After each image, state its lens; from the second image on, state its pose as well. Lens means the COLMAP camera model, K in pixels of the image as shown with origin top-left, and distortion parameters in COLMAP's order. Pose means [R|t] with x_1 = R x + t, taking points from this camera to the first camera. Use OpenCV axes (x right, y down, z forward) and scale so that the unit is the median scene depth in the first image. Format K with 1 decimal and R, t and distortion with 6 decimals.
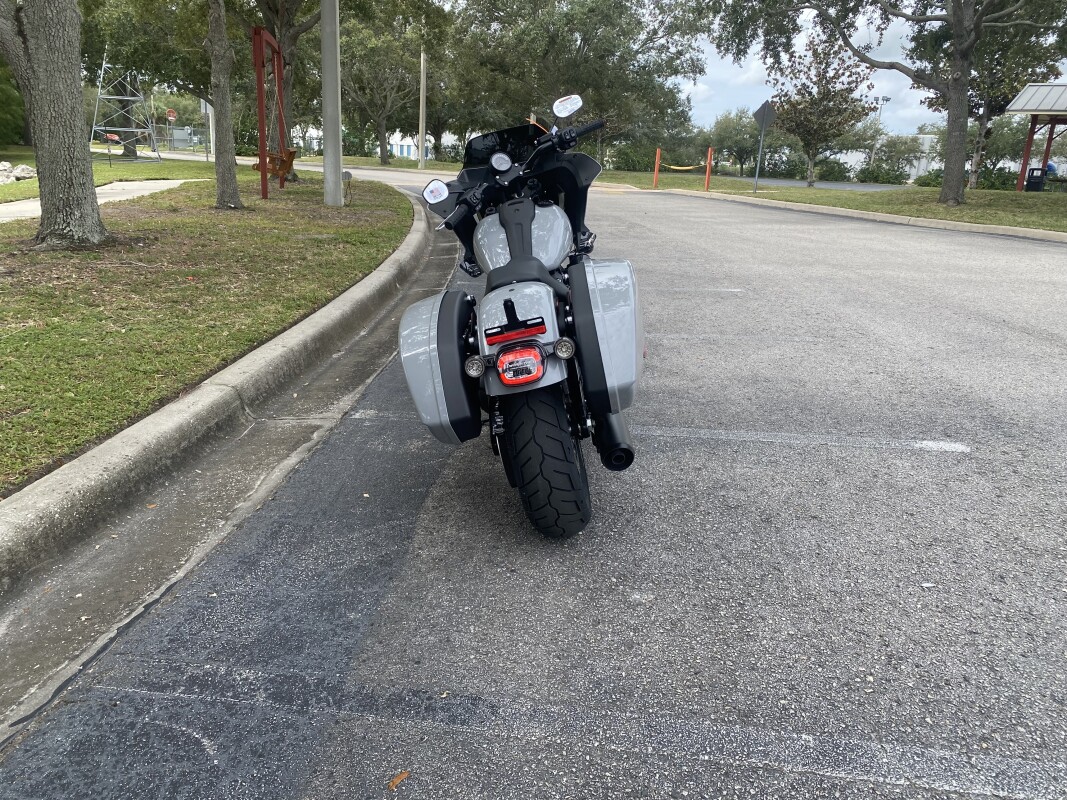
lens RADIAL K [[814.6, 0, 531.4], [0, 814.6, 400.9], [0, 0, 1]] dist [0.021055, -0.017896]
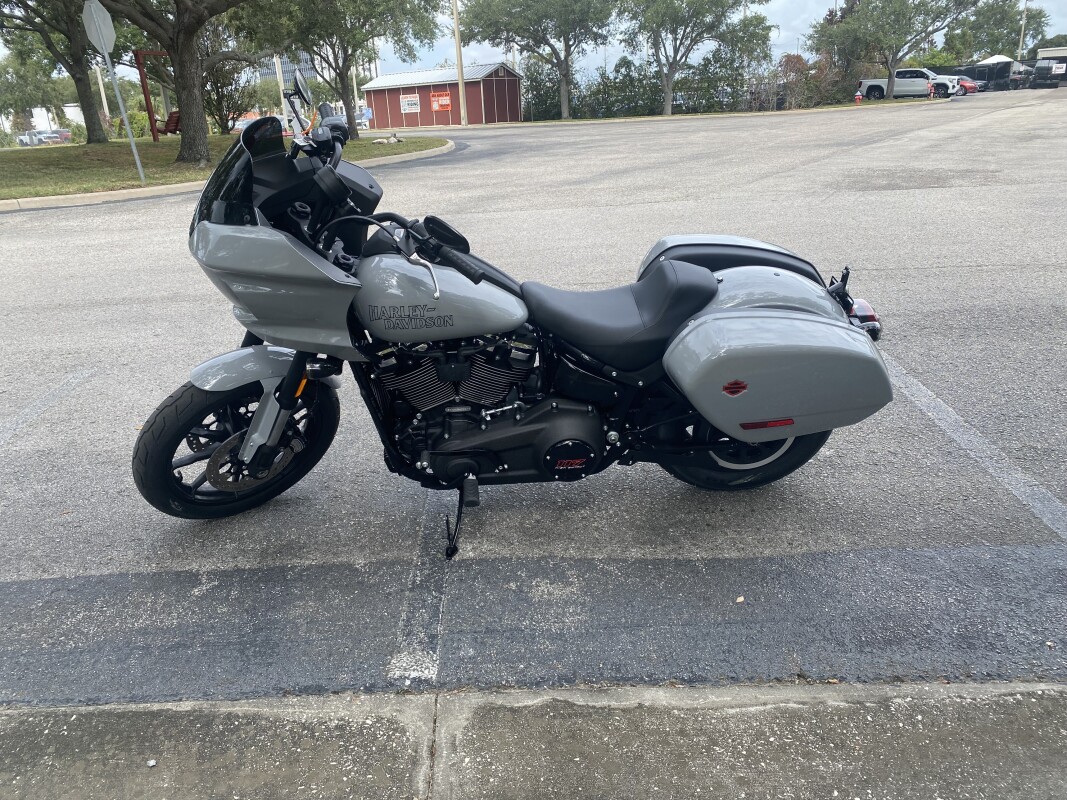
lens RADIAL K [[814.6, 0, 523.4], [0, 814.6, 395.8], [0, 0, 1]] dist [0.021055, -0.017896]
pose [[-0.073276, -0.373991, 0.924533, -0.111141], [0.335869, 0.863620, 0.375970, -0.055010], [-0.939054, 0.338071, 0.062330, 0.143612]]
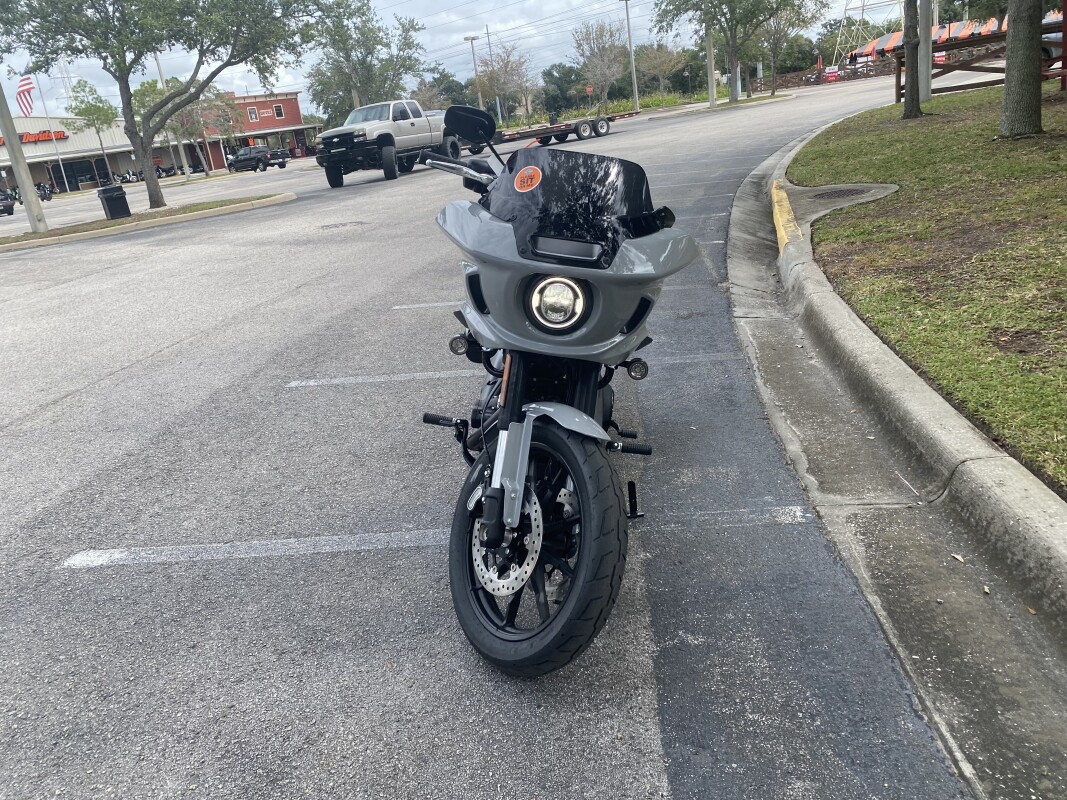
lens RADIAL K [[814.6, 0, 508.8], [0, 814.6, 385.3], [0, 0, 1]] dist [0.021055, -0.017896]
pose [[-0.994658, 0.070270, 0.075621, -0.002704], [0.100920, 0.816022, 0.569142, -0.090326], [-0.021715, 0.573733, -0.818754, 0.265138]]
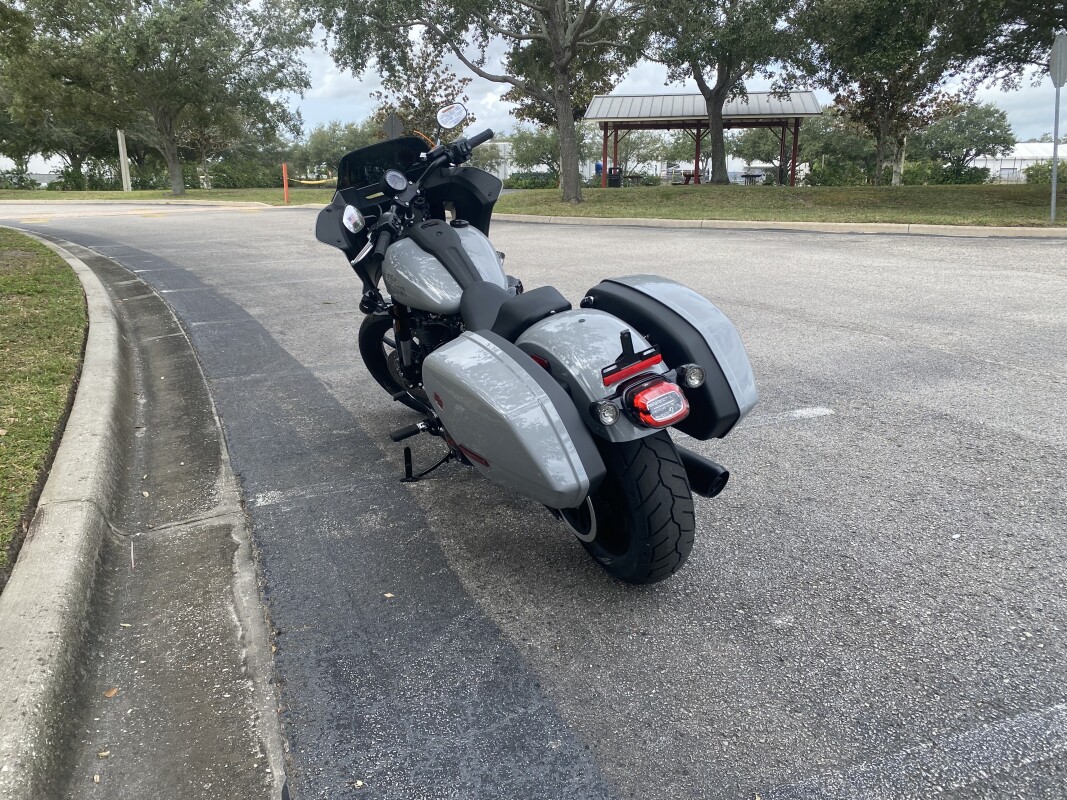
lens RADIAL K [[814.6, 0, 525.4], [0, 814.6, 392.6], [0, 0, 1]] dist [0.021055, -0.017896]
pose [[0.890158, -0.163210, 0.425419, -0.052449], [0.173256, 0.984758, 0.015273, -0.009431], [-0.421428, 0.060111, 0.904868, 0.026238]]
